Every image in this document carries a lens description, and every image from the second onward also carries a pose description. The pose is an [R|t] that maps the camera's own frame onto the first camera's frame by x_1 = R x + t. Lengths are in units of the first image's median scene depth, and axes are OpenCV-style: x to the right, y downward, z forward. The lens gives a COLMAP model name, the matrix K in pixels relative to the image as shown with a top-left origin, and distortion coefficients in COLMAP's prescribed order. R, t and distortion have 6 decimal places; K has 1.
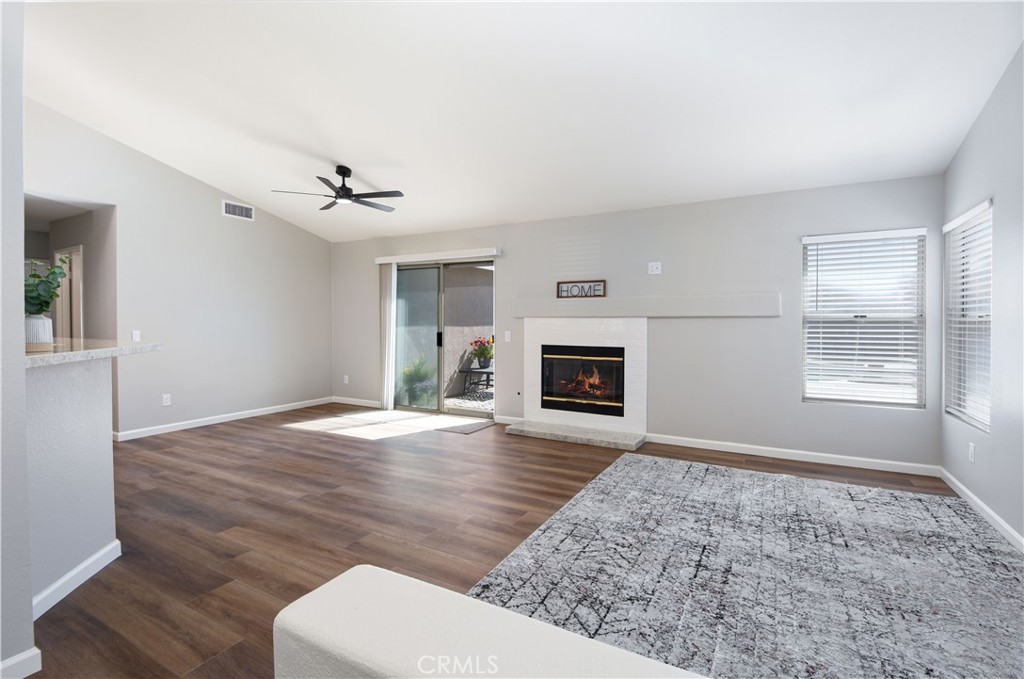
lens RADIAL K [[473.4, 0, 516.7], [0, 473.4, 318.7], [0, 0, 1]] dist [0.020279, -0.017619]
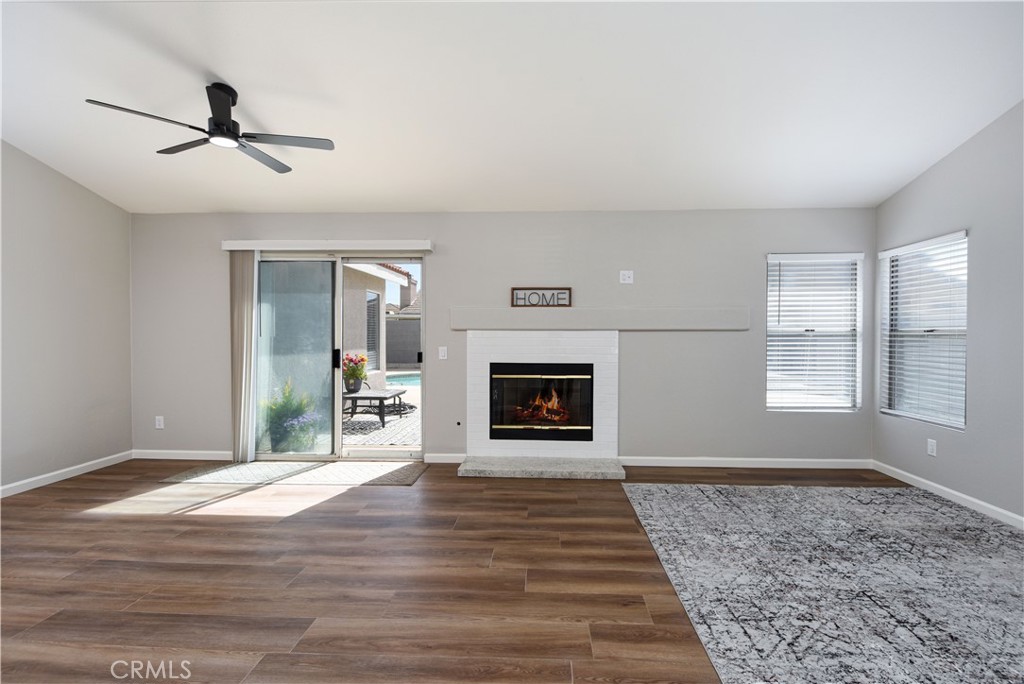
lens RADIAL K [[462.3, 0, 515.3], [0, 462.3, 334.4], [0, 0, 1]] dist [0.019508, -0.017668]
pose [[0.892513, -0.000059, 0.451022, -0.312792], [-0.003278, 0.999973, 0.006618, -0.000274], [-0.451010, -0.007386, 0.892488, 0.297001]]
